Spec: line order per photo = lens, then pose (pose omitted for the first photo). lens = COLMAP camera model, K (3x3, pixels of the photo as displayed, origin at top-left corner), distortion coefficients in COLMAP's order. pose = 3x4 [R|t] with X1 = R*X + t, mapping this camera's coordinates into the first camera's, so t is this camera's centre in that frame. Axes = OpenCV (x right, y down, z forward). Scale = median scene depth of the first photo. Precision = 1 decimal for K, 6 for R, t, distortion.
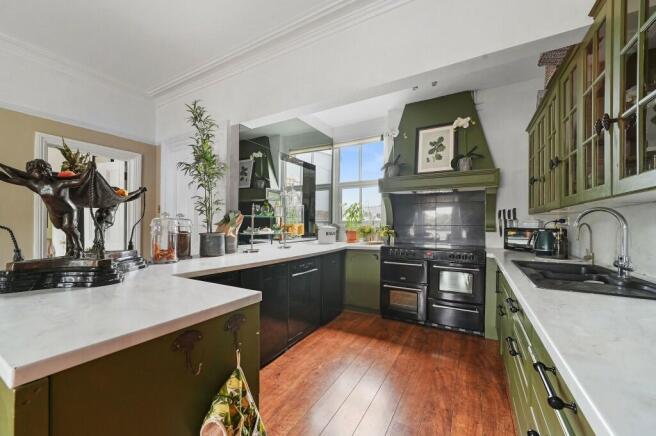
lens RADIAL K [[259.1, 0, 328.0], [0, 259.1, 221.9], [0, 0, 1]] dist [-0.001262, 0.000307]
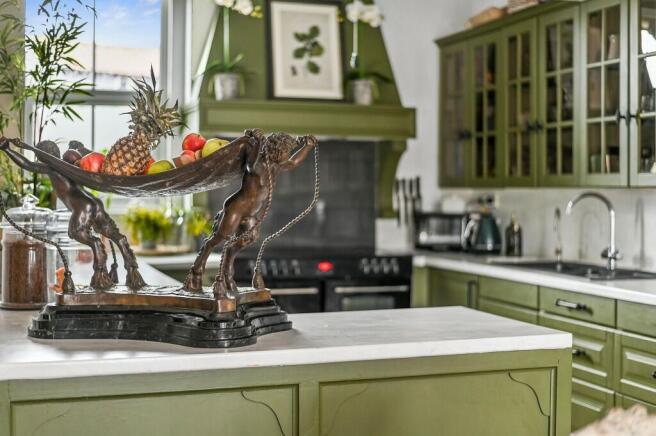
lens RADIAL K [[984.6, 0, 328.0], [0, 984.6, 218.0], [0, 0, 1]] dist [-0.030084, -0.138167]
pose [[0.657706, -0.018689, 0.753043, -1.010014], [-0.012785, 0.999271, 0.035966, -0.037769], [-0.753166, -0.033282, 0.656988, -0.259321]]
